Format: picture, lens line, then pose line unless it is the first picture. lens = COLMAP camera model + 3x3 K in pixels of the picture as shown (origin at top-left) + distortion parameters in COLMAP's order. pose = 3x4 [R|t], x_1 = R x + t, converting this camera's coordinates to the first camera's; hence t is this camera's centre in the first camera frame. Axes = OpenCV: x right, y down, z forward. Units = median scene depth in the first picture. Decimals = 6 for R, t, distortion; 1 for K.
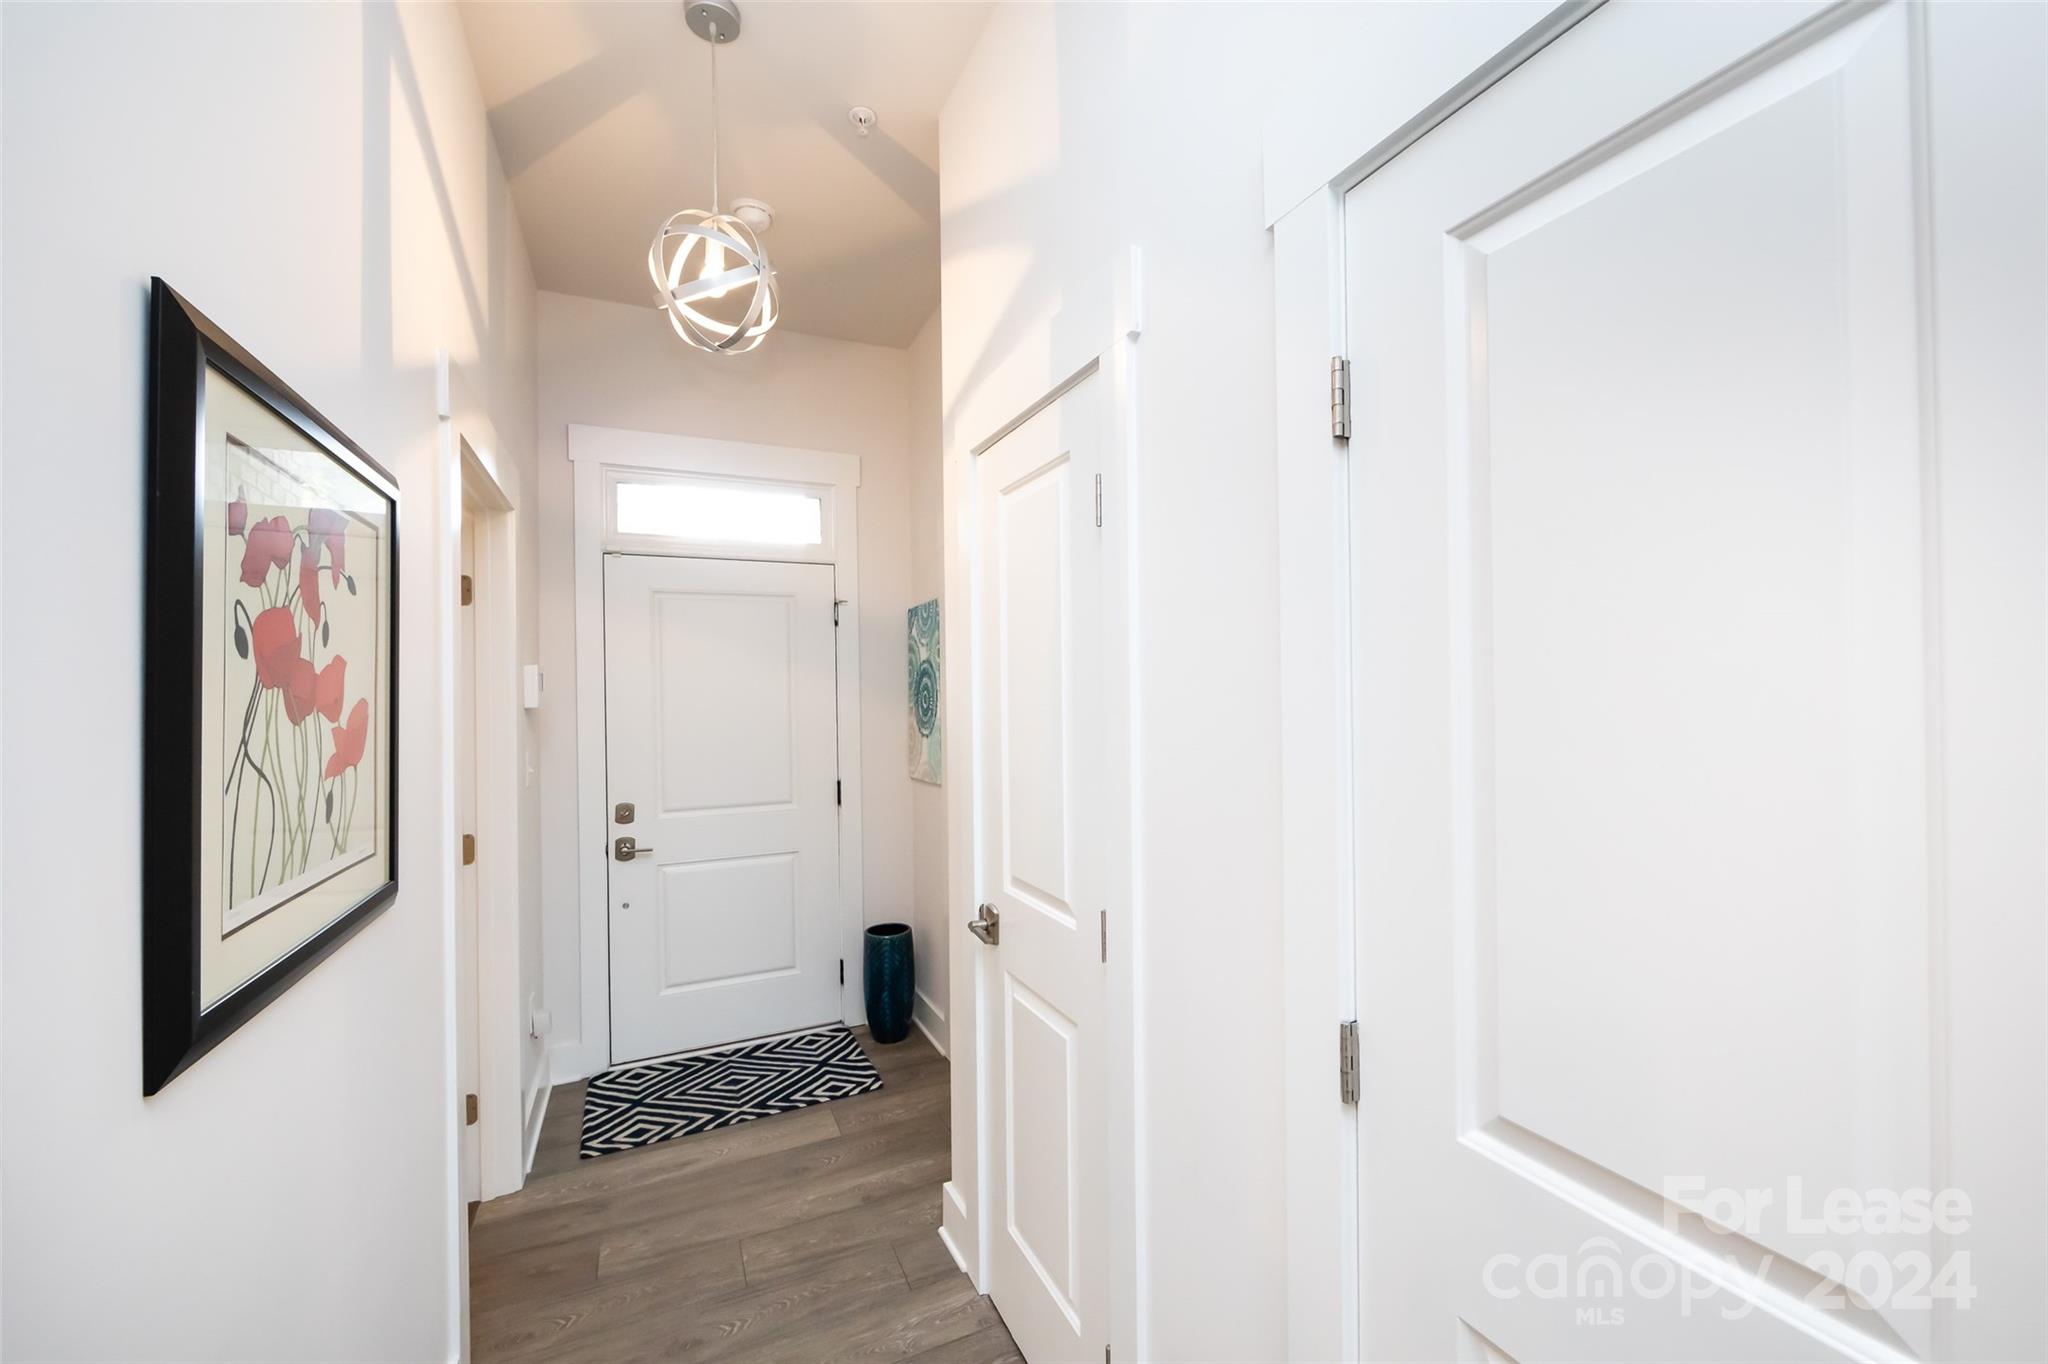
lens RADIAL K [[810.1, 0, 1031.7], [0, 810.1, 690.4], [0, 0, 1]] dist [-0.003363, -0.000880]
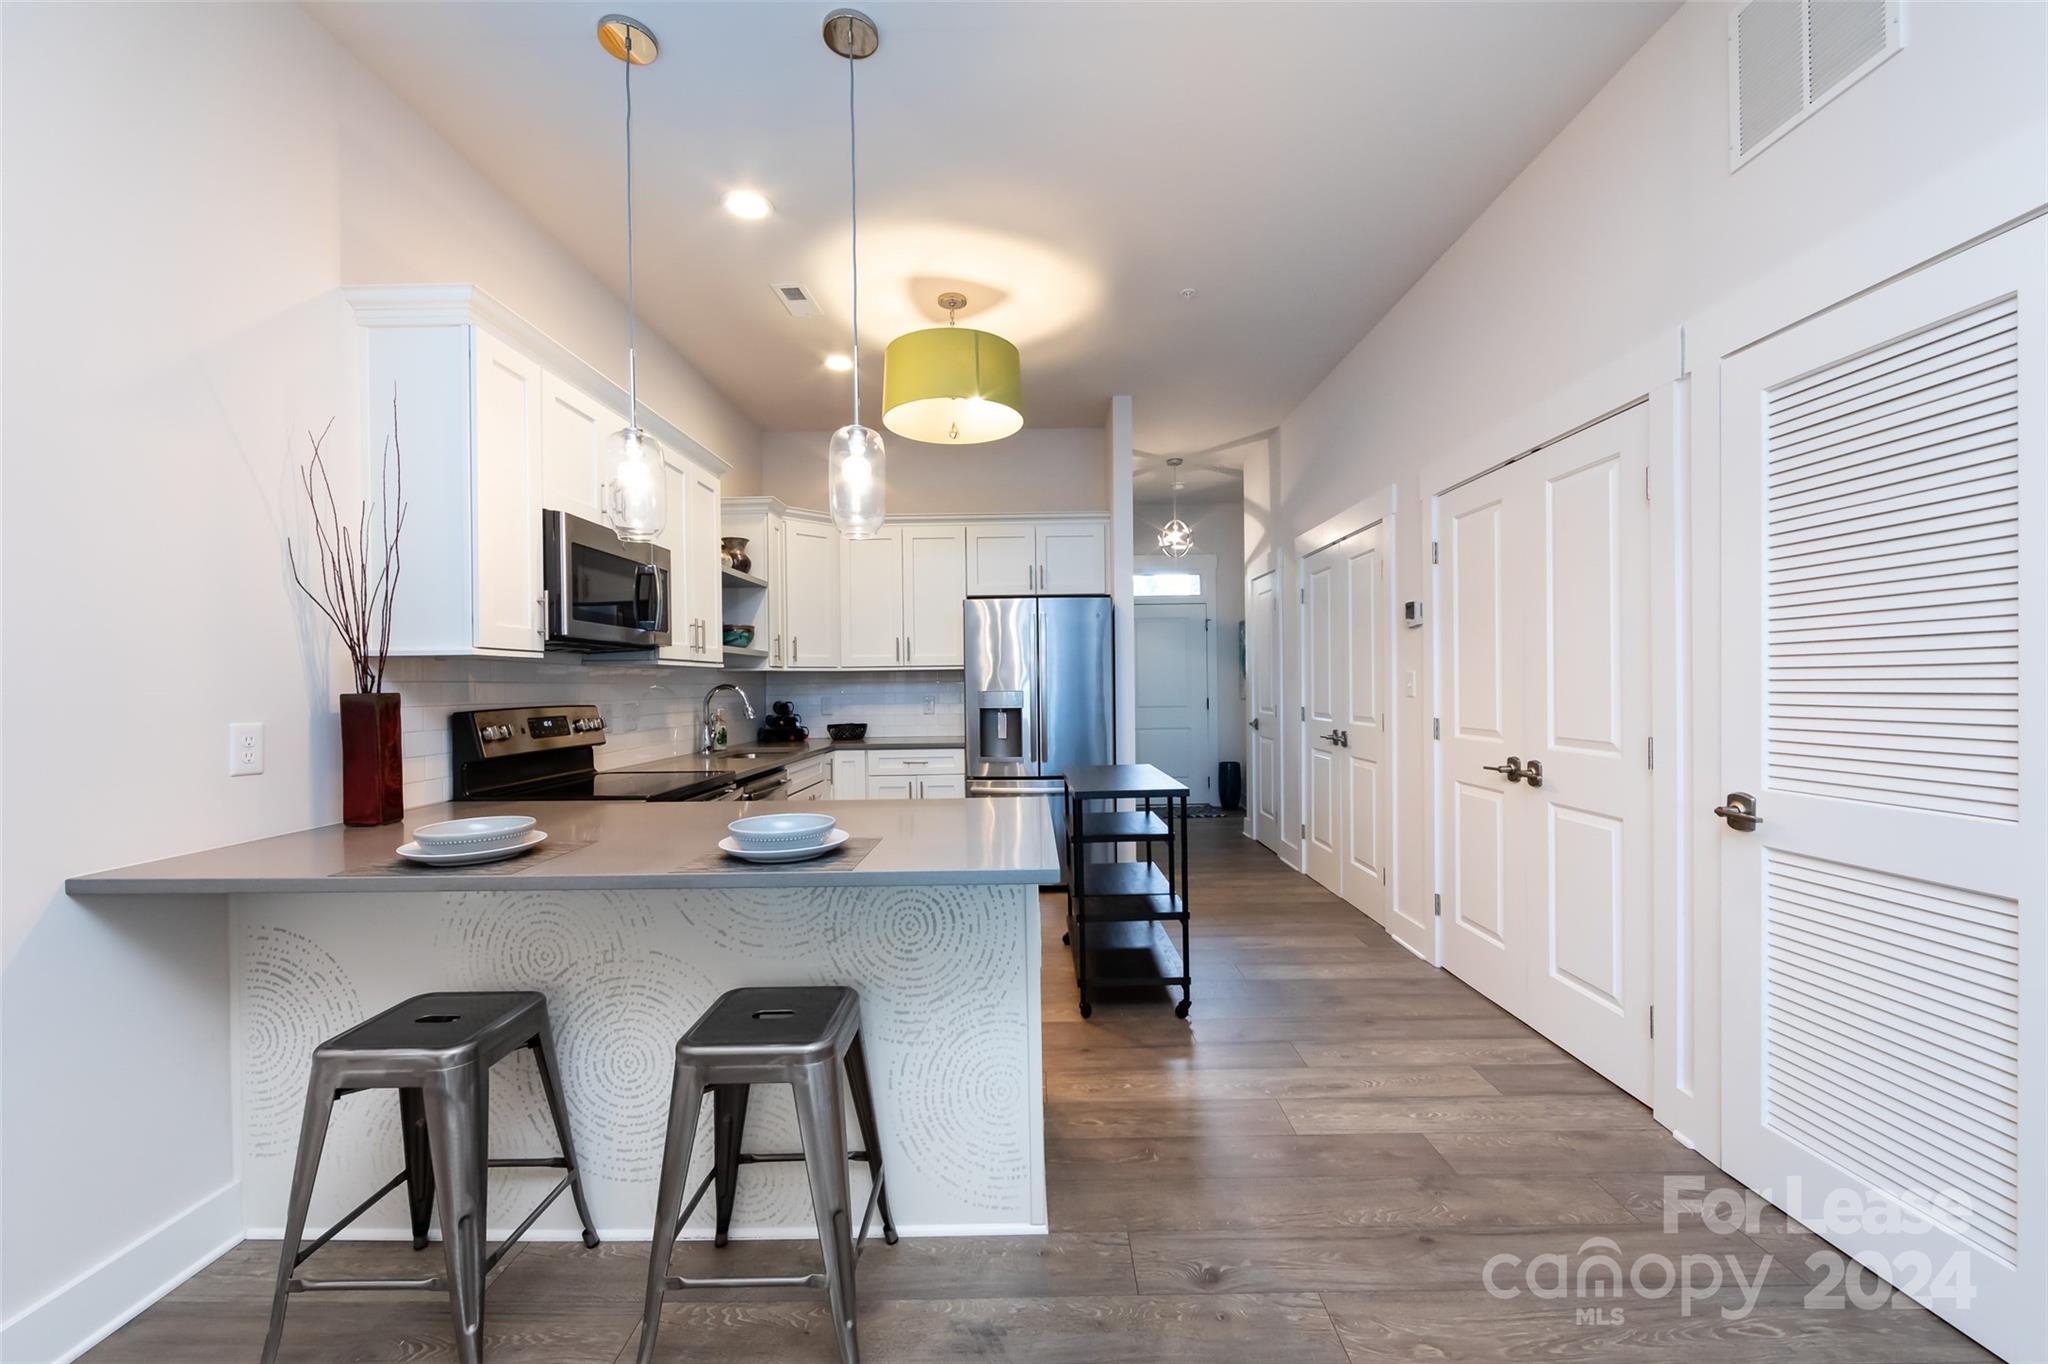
lens RADIAL K [[810.1, 0, 1032.4], [0, 810.1, 688.2], [0, 0, 1]] dist [-0.003363, -0.000880]
pose [[0.906408, 0.003915, -0.422385, 0.323479], [0.000008, 0.999957, 0.009287, 0.066390], [0.422403, -0.008421, 0.906369, -1.493969]]
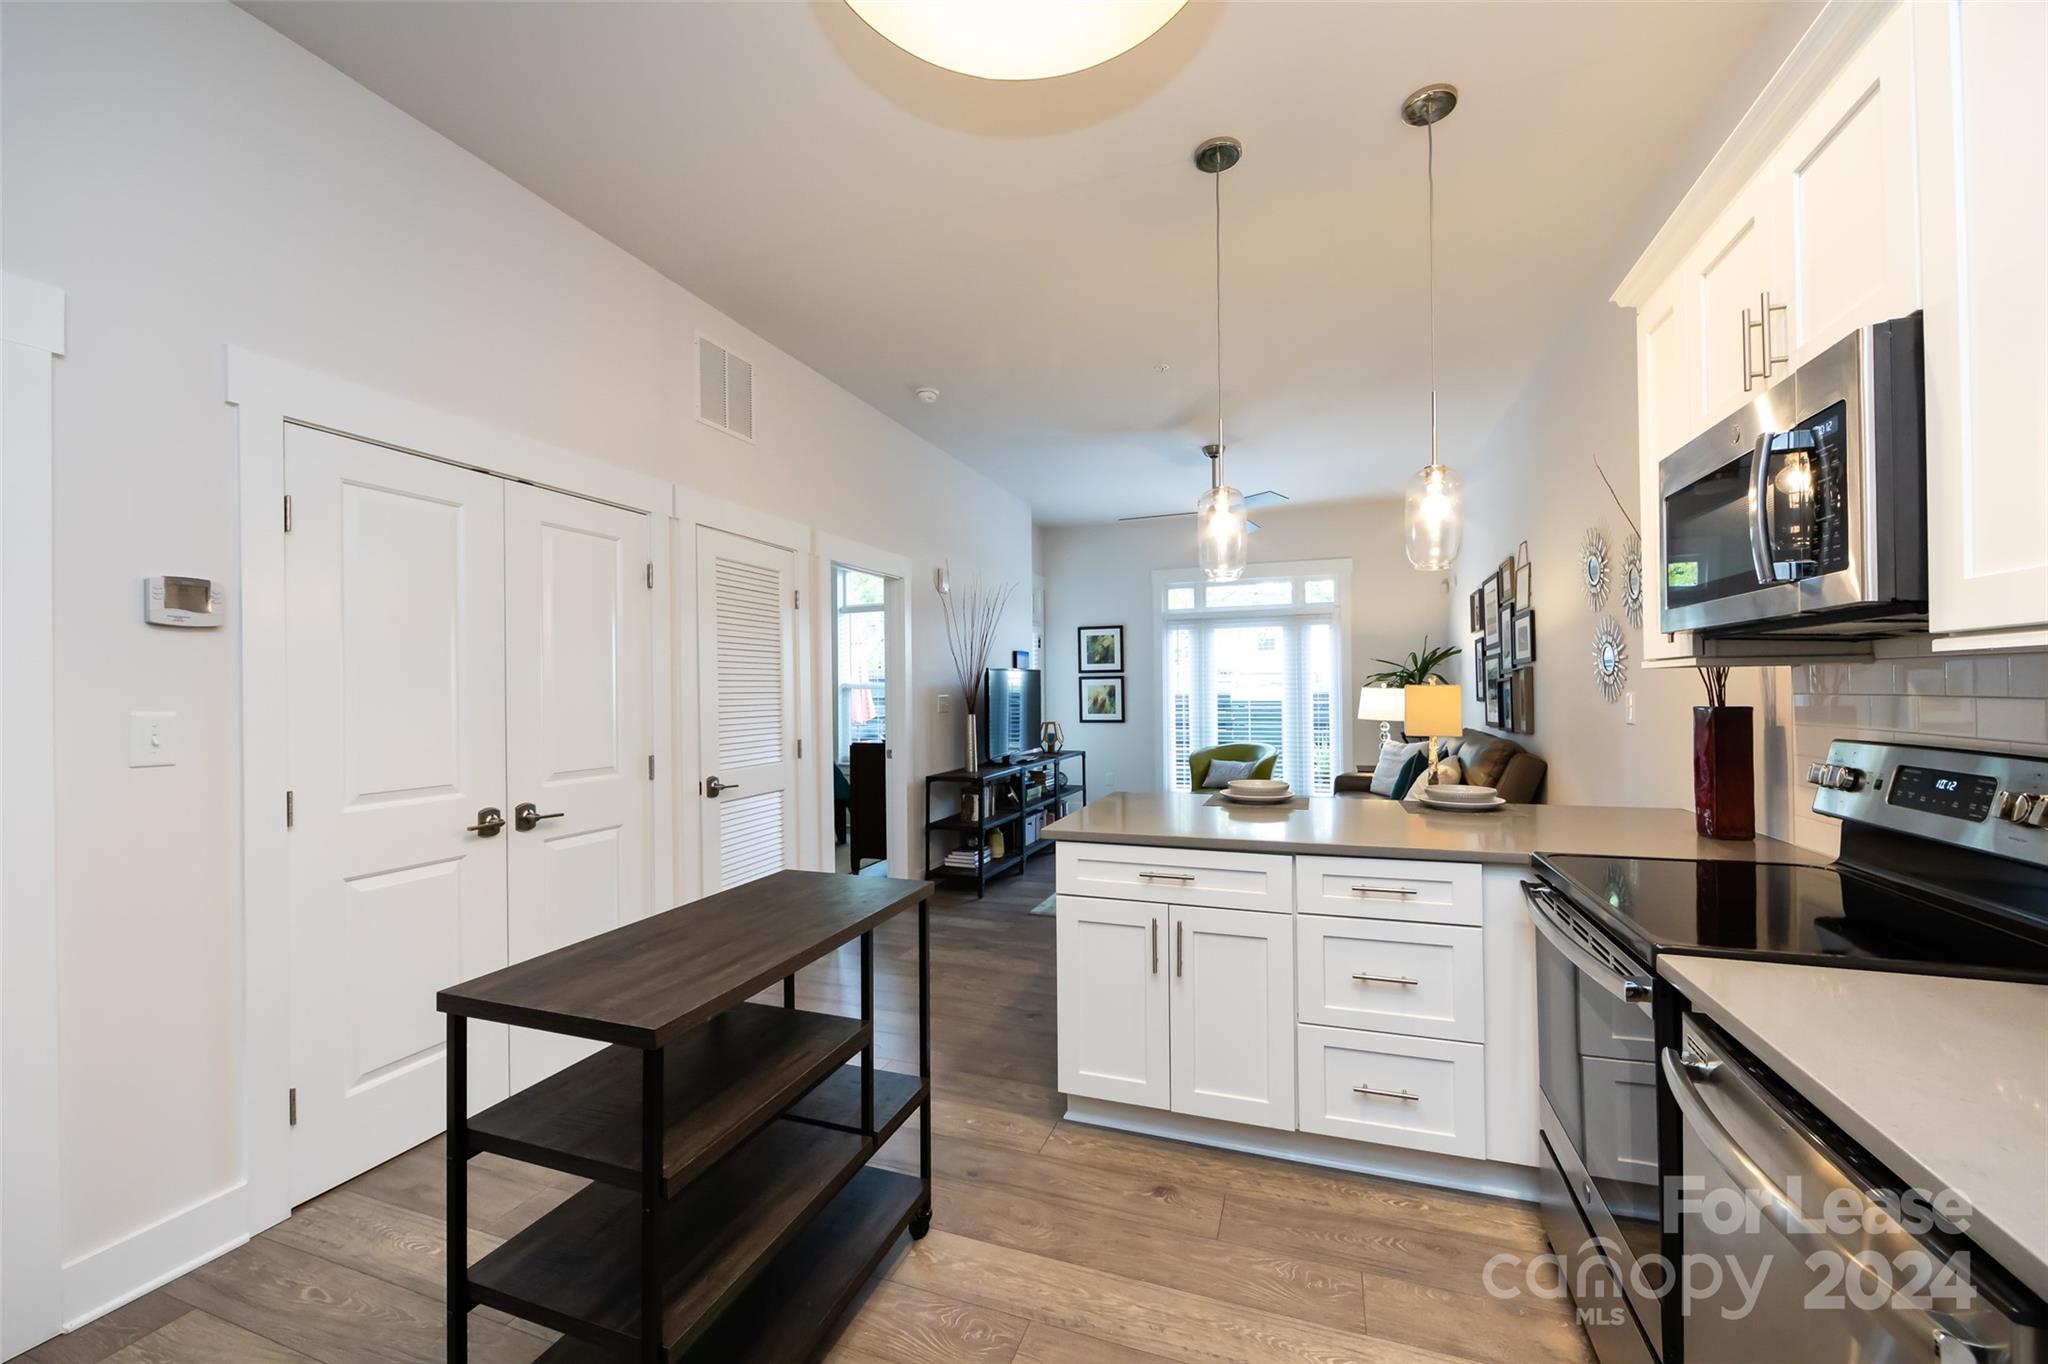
lens RADIAL K [[810.1, 0, 1042.5], [0, 810.1, 684.2], [0, 0, 1]] dist [-0.003363, -0.000880]
pose [[-0.705299, 0.030773, 0.708242, -0.612216], [0.022930, 0.999525, -0.020595, 0.058657], [-0.708539, 0.001715, -0.705669, -0.147651]]
